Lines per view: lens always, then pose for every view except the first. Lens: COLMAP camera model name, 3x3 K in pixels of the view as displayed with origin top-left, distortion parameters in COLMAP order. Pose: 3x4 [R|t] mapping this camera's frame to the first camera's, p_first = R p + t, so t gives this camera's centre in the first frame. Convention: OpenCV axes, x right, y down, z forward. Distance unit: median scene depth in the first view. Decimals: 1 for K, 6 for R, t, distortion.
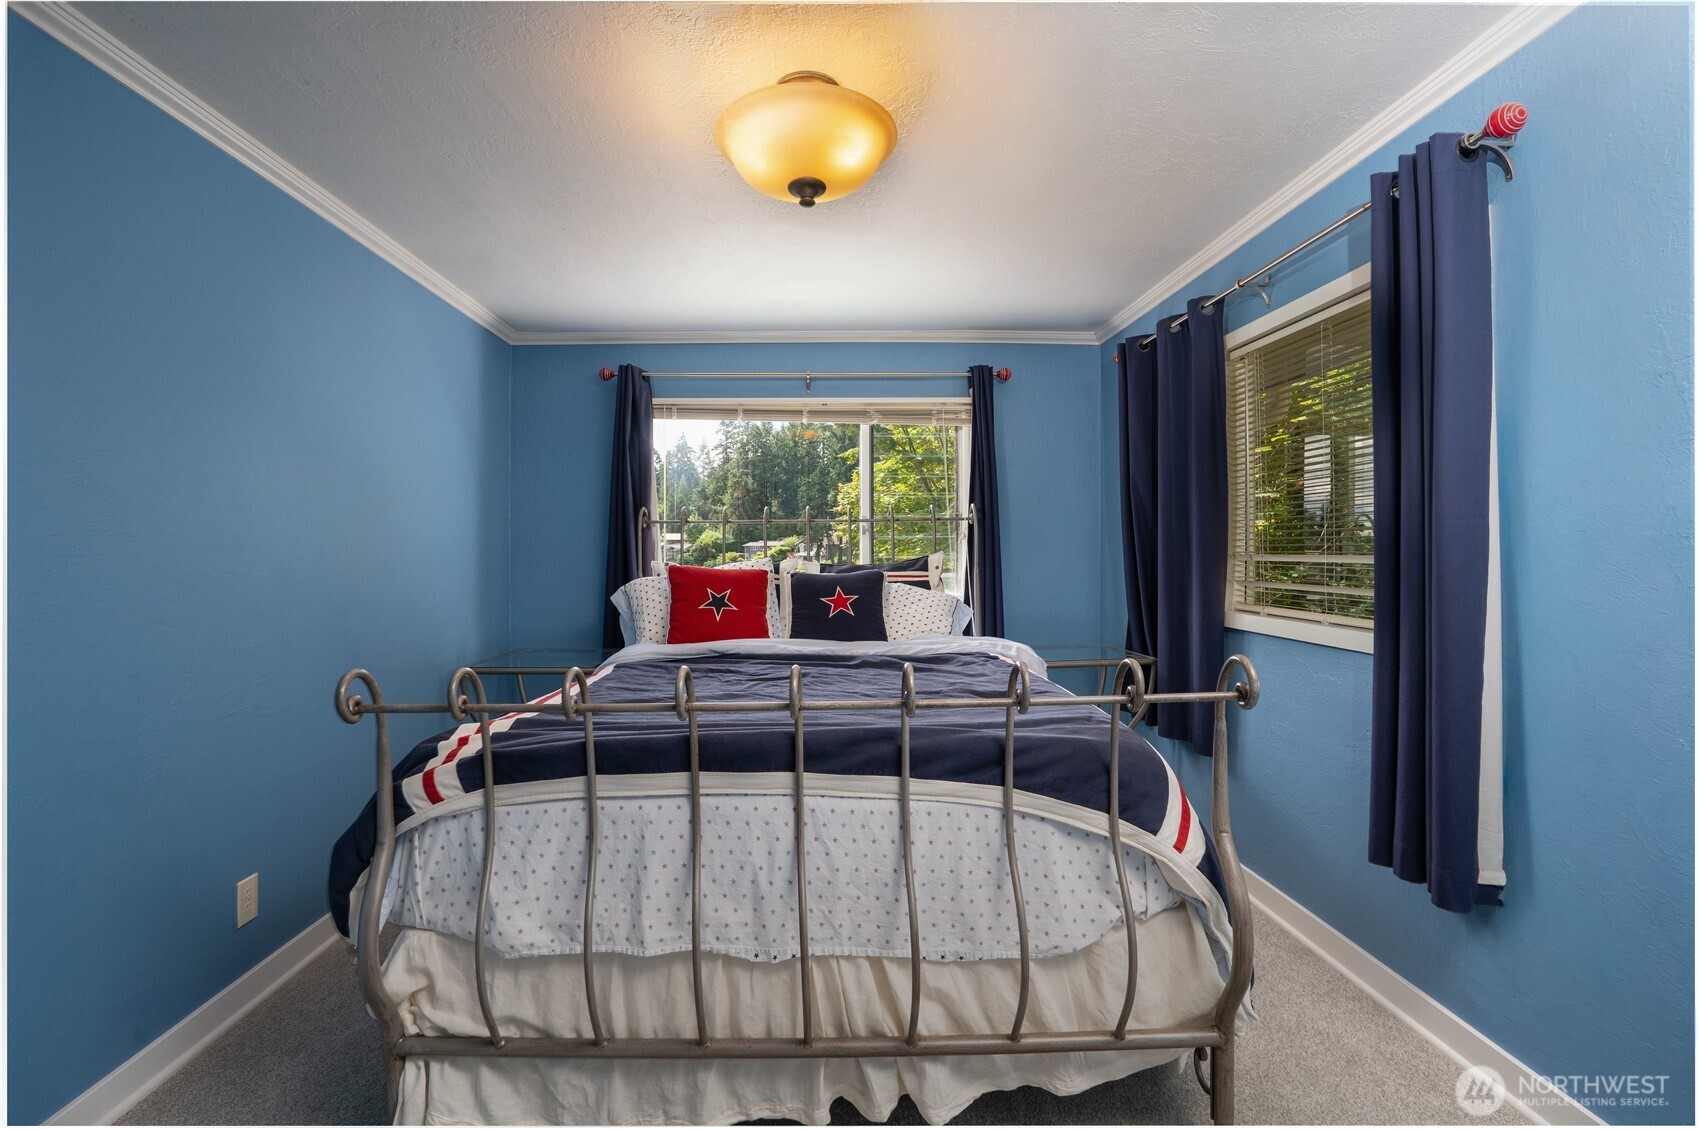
lens RADIAL K [[785.2, 0, 847.5], [0, 785.2, 559.2], [0, 0, 1]] dist [-0.050203, 0.012056]
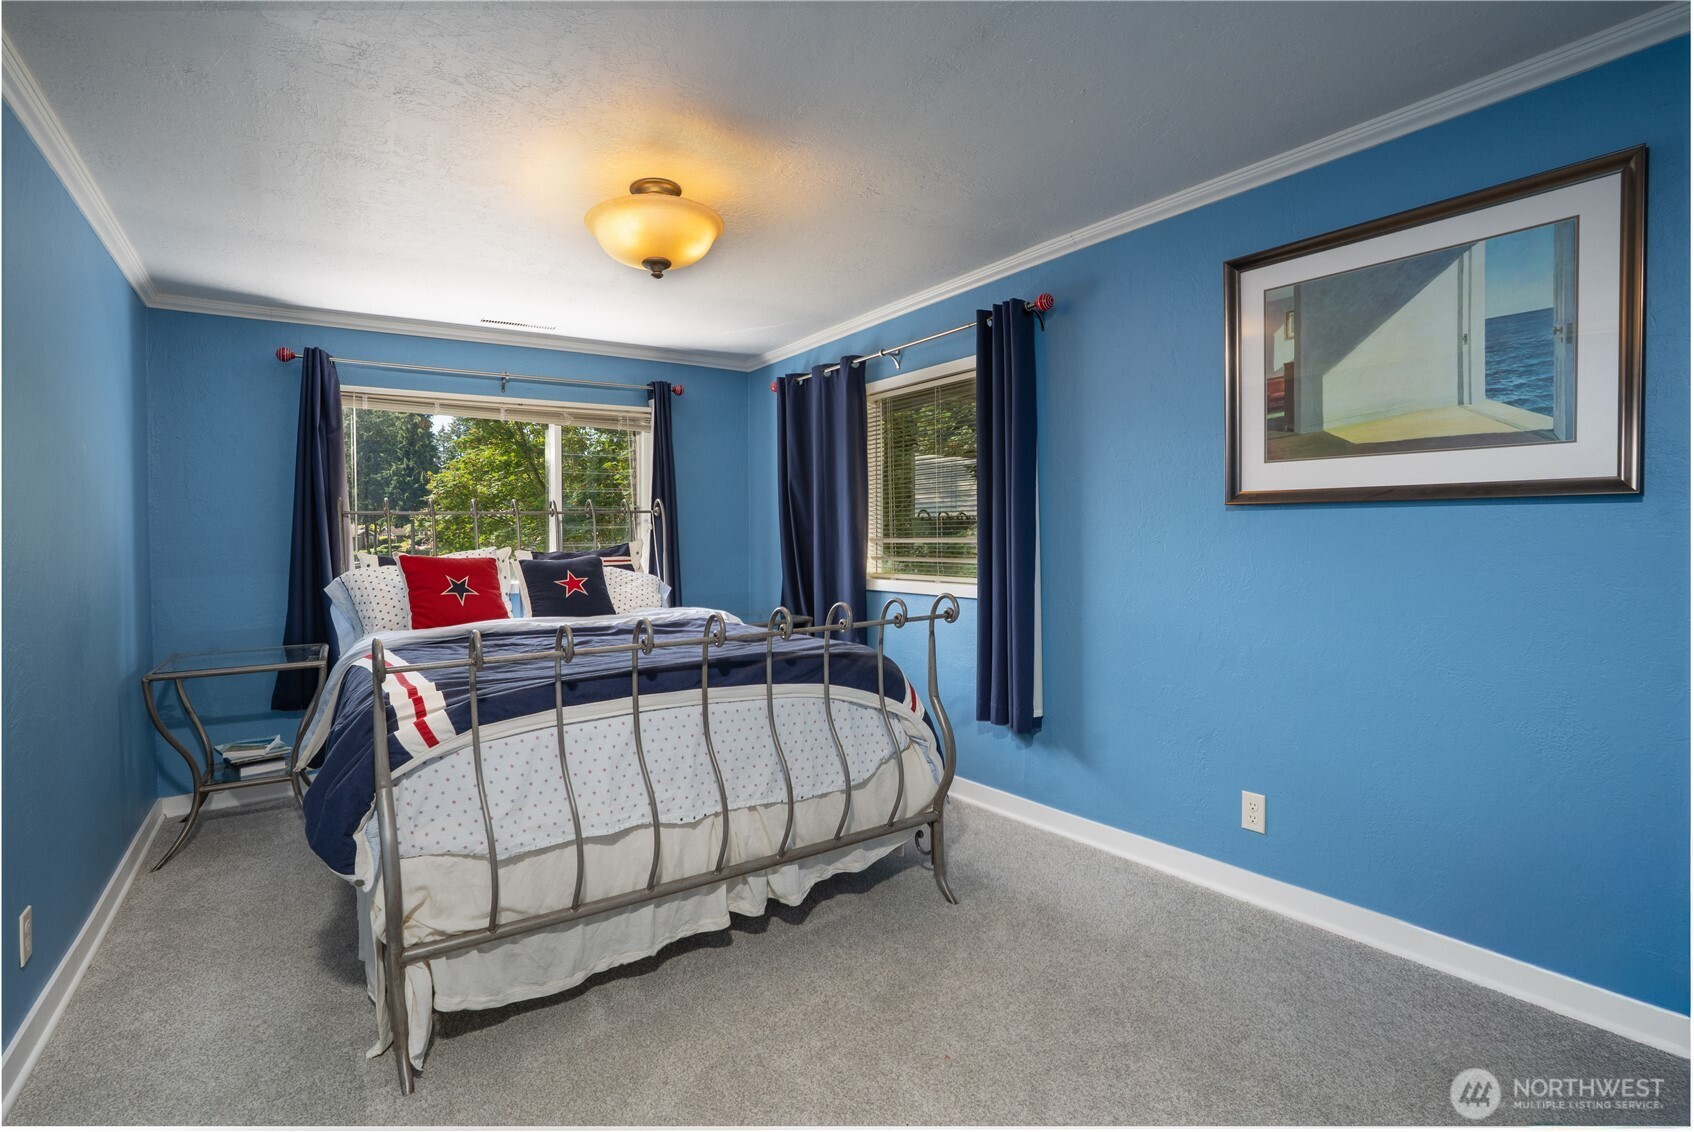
lens RADIAL K [[782.8, 0, 833.6], [0, 782.8, 566.8], [0, 0, 1]] dist [-0.050203, 0.012056]
pose [[0.846254, -0.026844, 0.532102, -0.362017], [0.014895, 0.999532, 0.026738, 0.006184], [-0.532571, -0.014701, 0.846258, -0.204429]]
